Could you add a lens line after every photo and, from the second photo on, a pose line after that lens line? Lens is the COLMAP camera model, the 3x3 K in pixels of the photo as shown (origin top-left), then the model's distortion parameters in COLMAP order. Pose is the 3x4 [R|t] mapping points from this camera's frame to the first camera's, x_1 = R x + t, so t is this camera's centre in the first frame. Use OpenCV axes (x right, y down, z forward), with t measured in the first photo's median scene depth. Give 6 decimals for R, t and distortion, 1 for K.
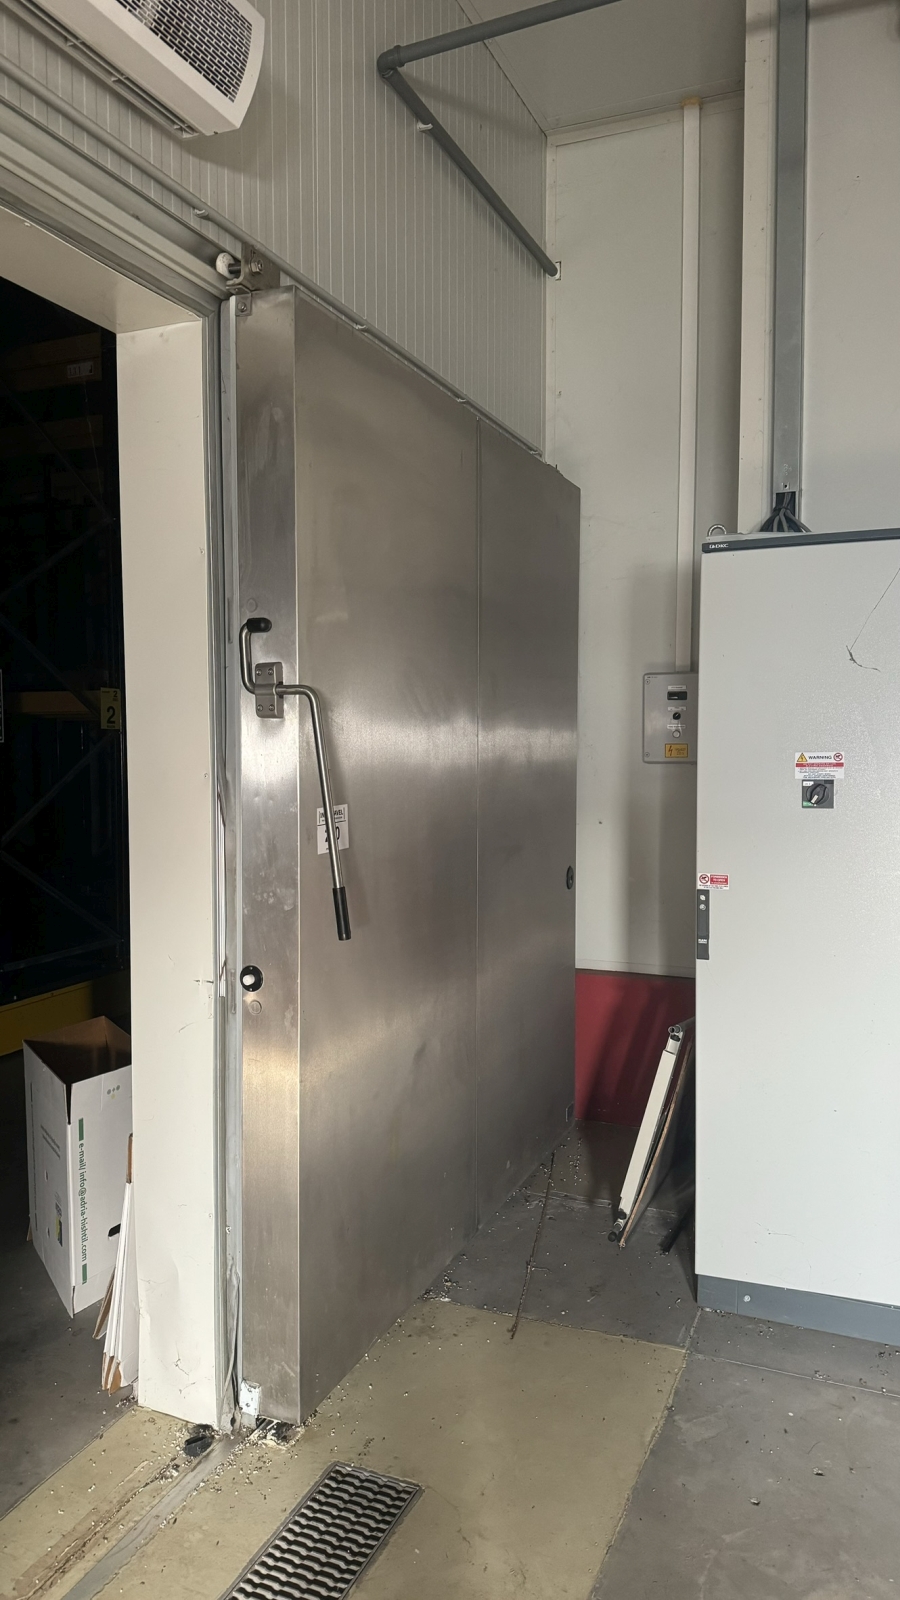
lens RADIAL K [[1140.8, 0, 445.2], [0, 1140.8, 809.8], [0, 0, 1]] dist [0.064111, -0.090550]
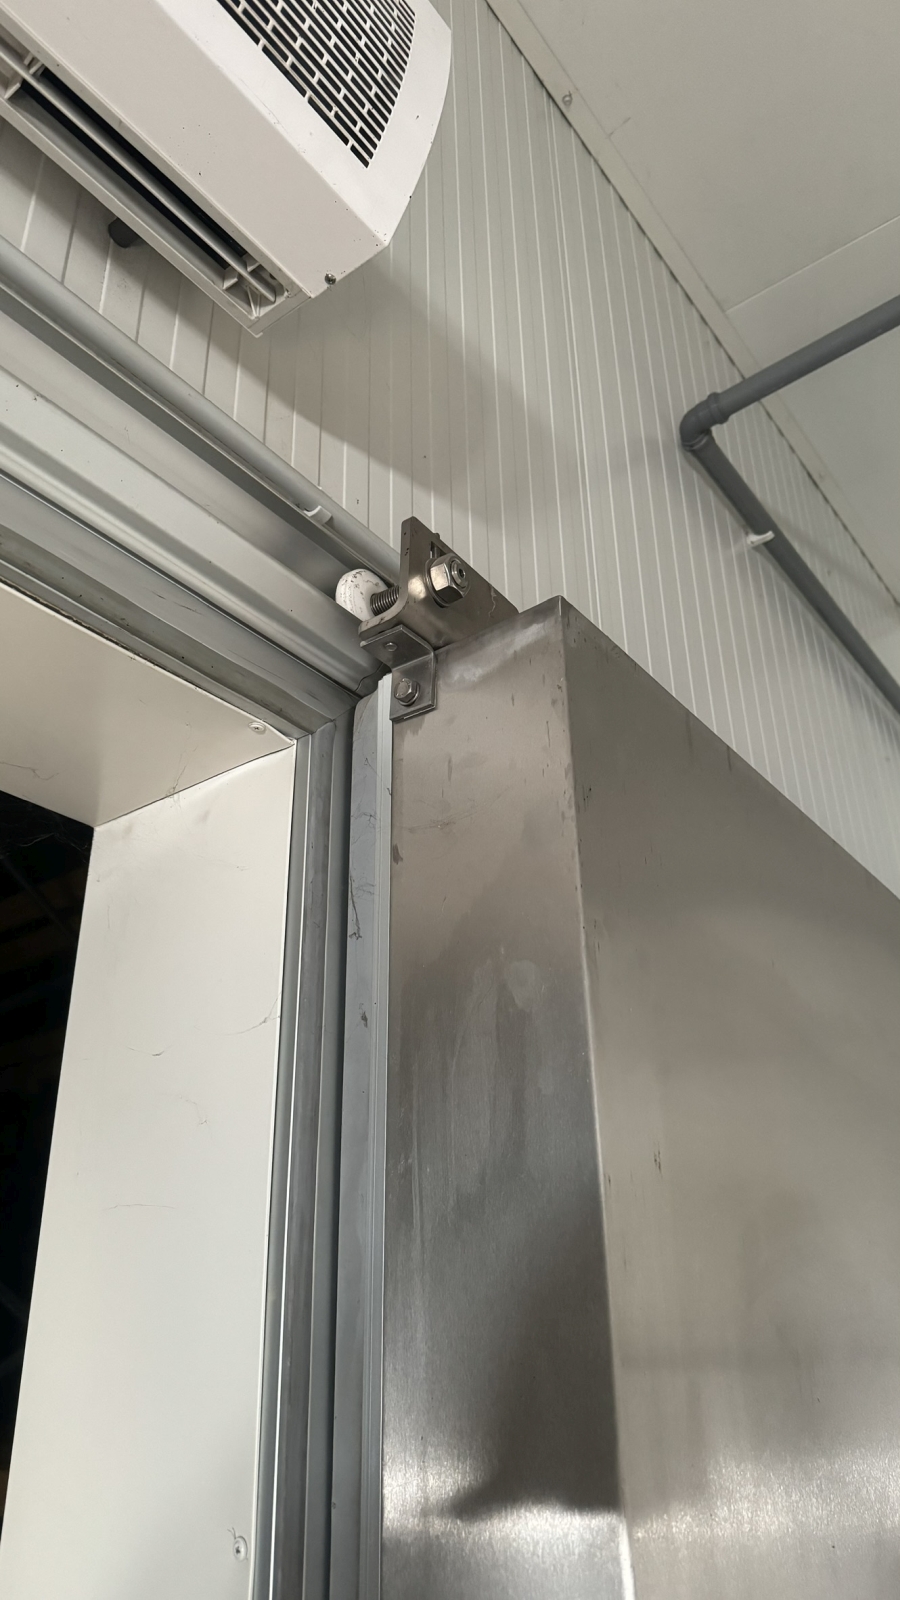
lens RADIAL K [[1140.8, 0, 439.3], [0, 1140.8, 787.6], [0, 0, 1]] dist [0.064111, -0.090550]
pose [[0.970619, -0.123163, -0.206711, -0.101937], [-0.000070, 0.858927, -0.512098, -0.241290], [0.240621, 0.497067, 0.833682, 0.734224]]
